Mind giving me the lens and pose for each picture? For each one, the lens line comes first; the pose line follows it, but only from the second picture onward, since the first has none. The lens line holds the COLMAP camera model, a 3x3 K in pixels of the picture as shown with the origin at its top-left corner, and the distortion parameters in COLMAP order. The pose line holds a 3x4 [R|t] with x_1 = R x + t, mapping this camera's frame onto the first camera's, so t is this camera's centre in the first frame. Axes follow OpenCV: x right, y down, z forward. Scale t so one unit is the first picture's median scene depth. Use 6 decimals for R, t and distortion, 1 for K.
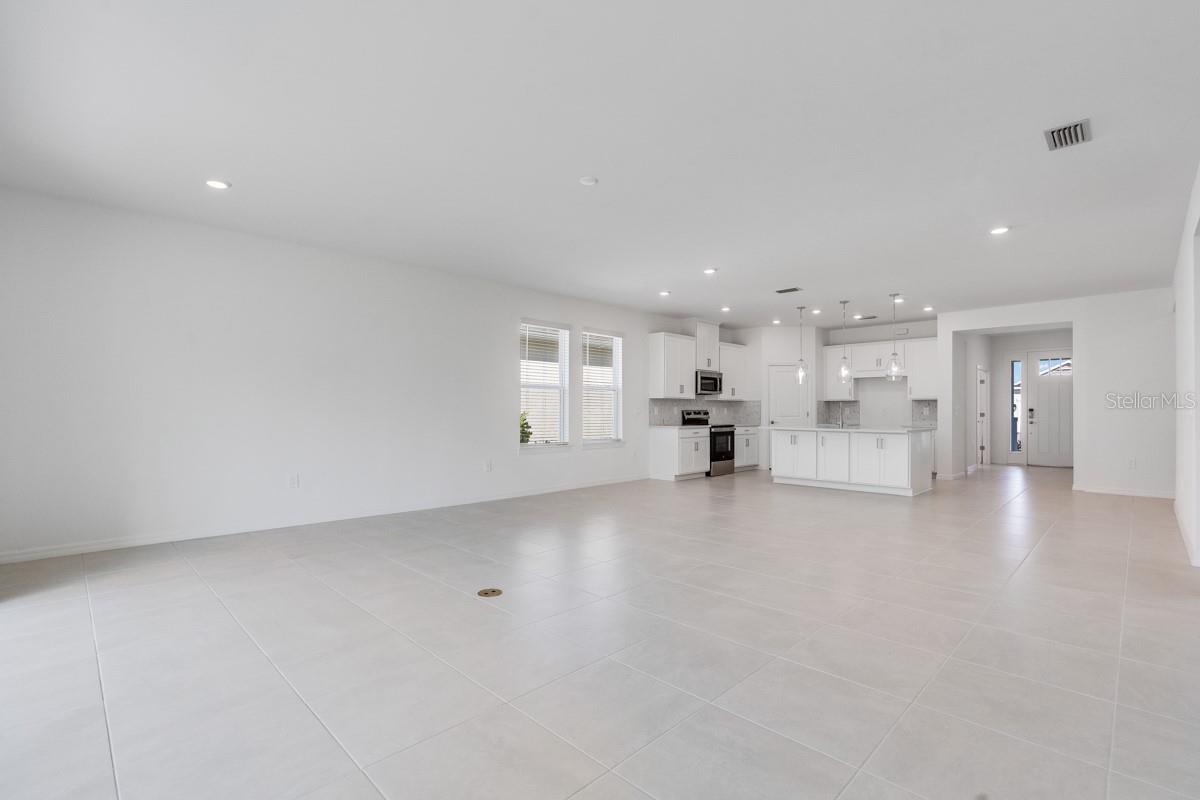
lens RADIAL K [[551.4, 0, 598.9], [0, 551.4, 414.8], [0, 0, 1]] dist [0.001994, 0.000297]
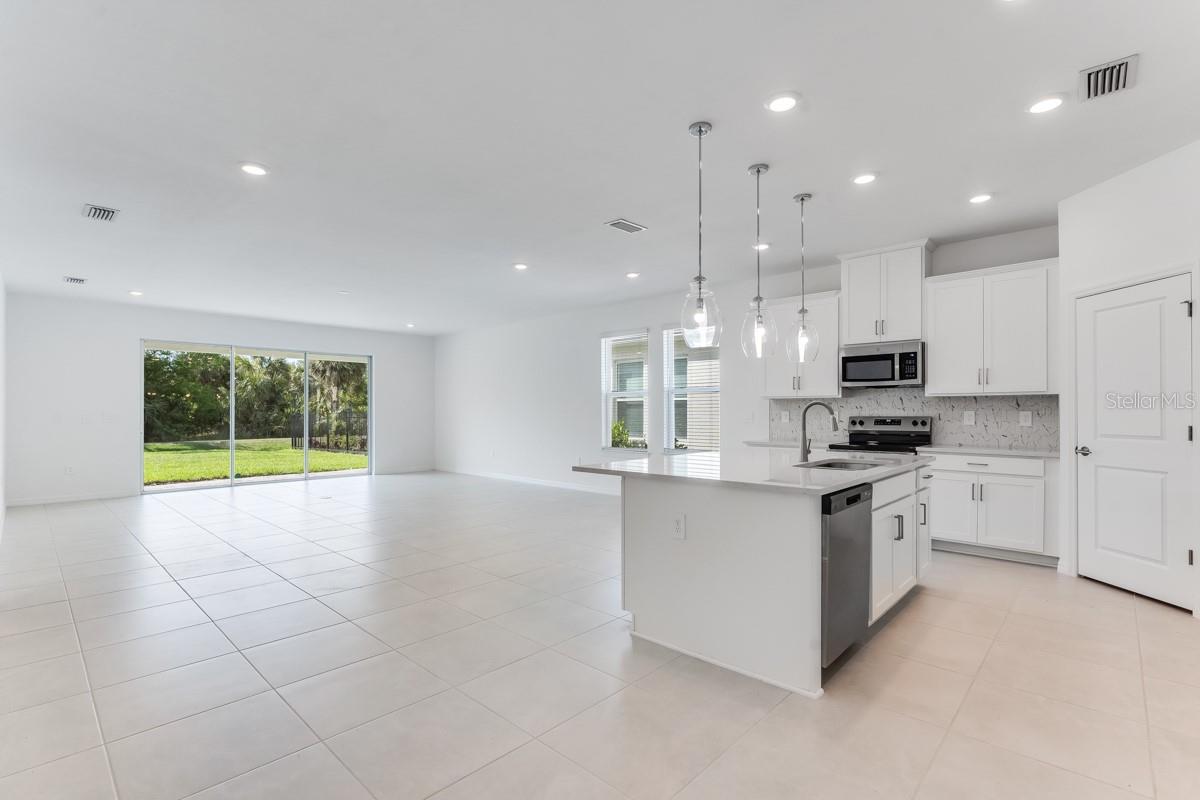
lens RADIAL K [[551.4, 0, 598.9], [0, 551.4, 414.8], [0, 0, 1]] dist [0.001994, 0.000297]
pose [[0.031328, 0.005233, -0.999495, 0.704029], [-0.000832, 0.999986, 0.005209, -0.012802], [0.999509, 0.000668, 0.031332, 0.697220]]
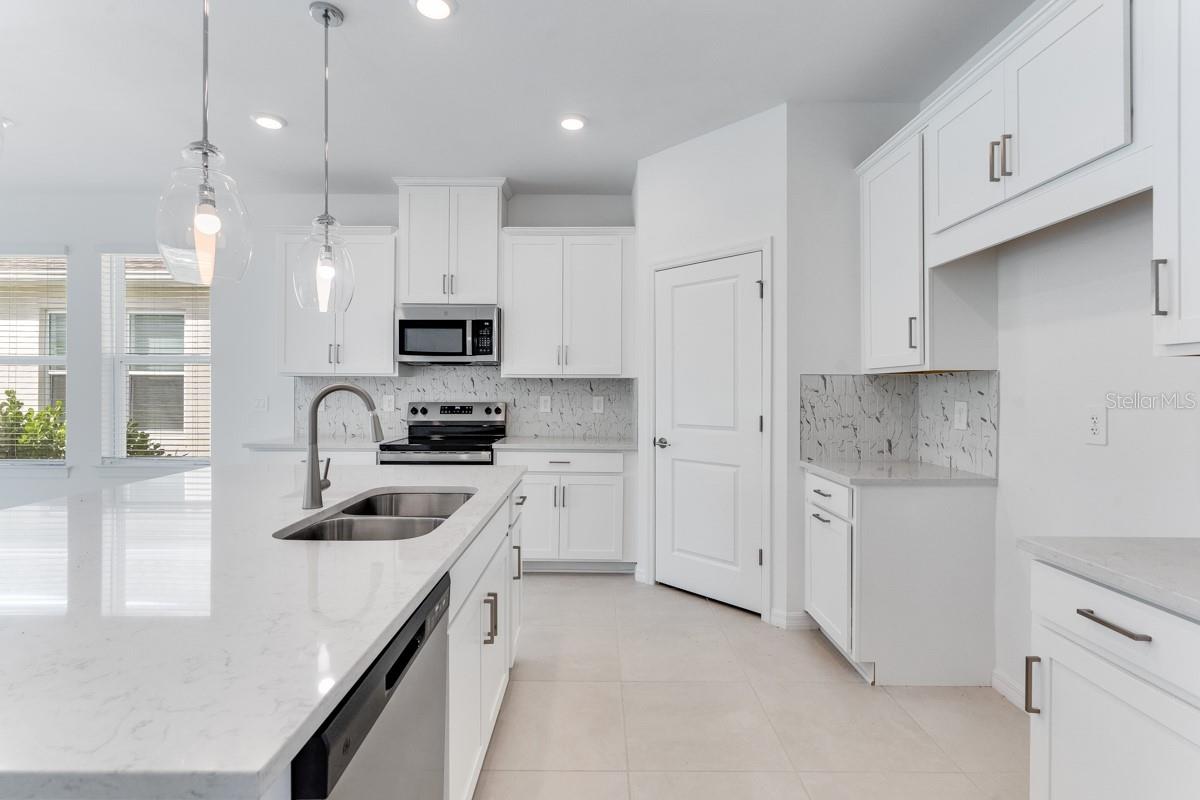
lens RADIAL K [[539.5, 0, 601.6], [0, 539.5, 386.2], [0, 0, 1]] dist [-0.000499, 0.000011]
pose [[0.714298, -0.002299, -0.699838, 0.537705], [-0.005328, 0.999948, -0.008723, -0.017785], [0.699821, 0.009960, 0.714249, 0.781617]]
